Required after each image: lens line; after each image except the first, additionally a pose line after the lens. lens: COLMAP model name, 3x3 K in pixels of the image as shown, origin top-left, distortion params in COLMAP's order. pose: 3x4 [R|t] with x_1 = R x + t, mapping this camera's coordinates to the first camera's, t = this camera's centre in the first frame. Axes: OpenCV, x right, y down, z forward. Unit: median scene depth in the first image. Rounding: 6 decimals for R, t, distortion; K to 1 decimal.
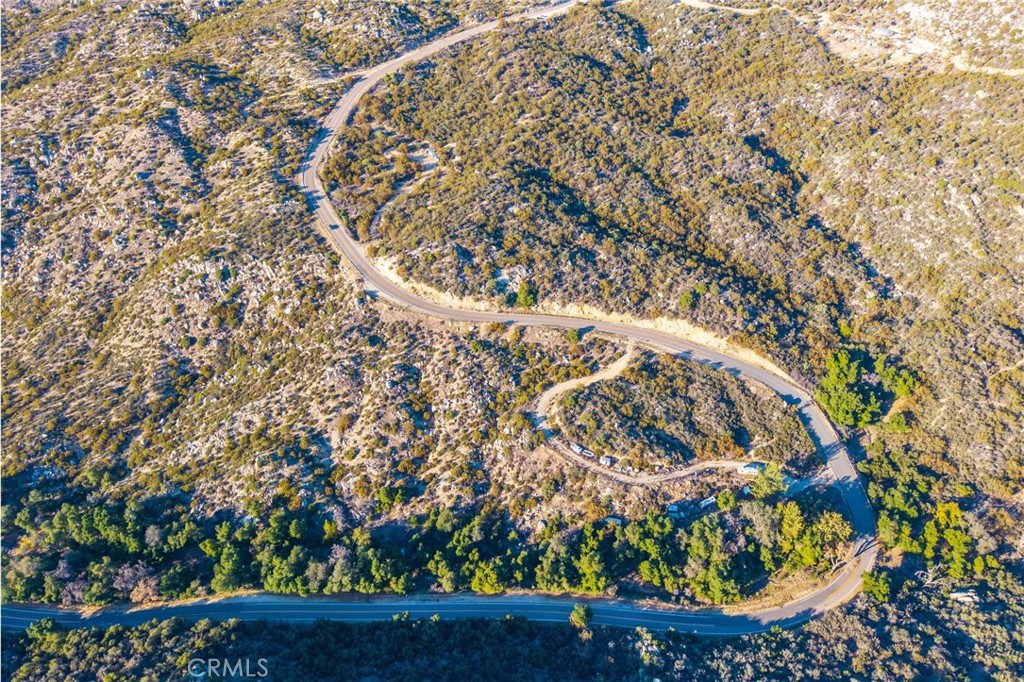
lens RADIAL K [[668.0, 0, 518.5], [0, 668.0, 361.5], [0, 0, 1]] dist [0.021327, -0.029039]
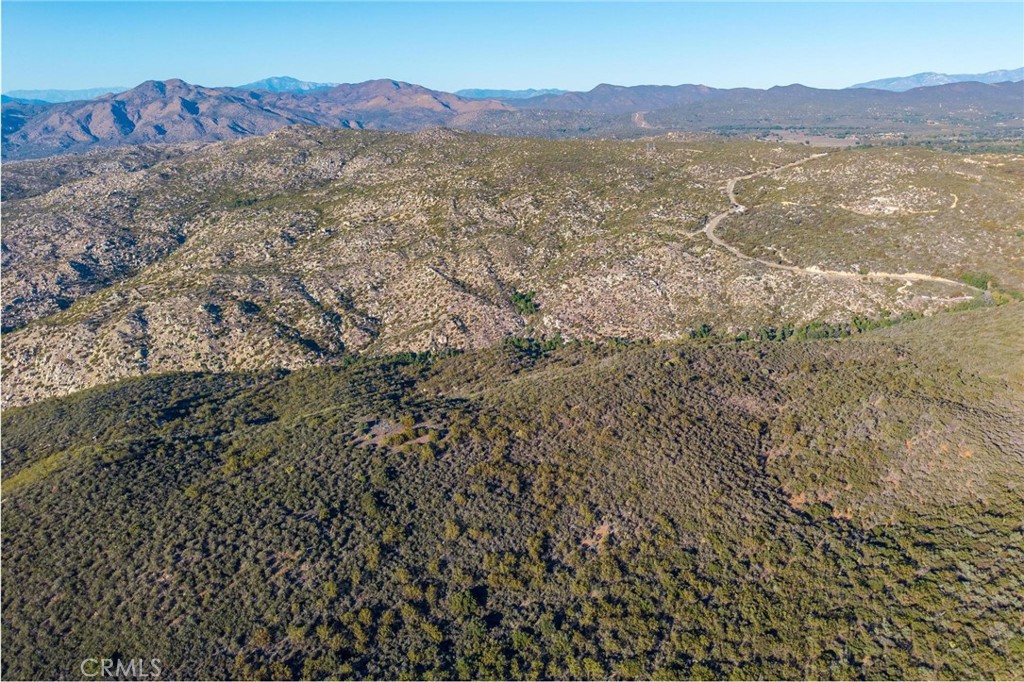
lens RADIAL K [[668.0, 0, 501.8], [0, 668.0, 314.1], [0, 0, 1]] dist [0.021327, -0.029039]
pose [[0.961347, -0.092826, 0.259219, -2.135084], [0.193611, 0.897292, -0.396714, 0.864364], [-0.195770, 0.431567, 0.880581, -1.110716]]
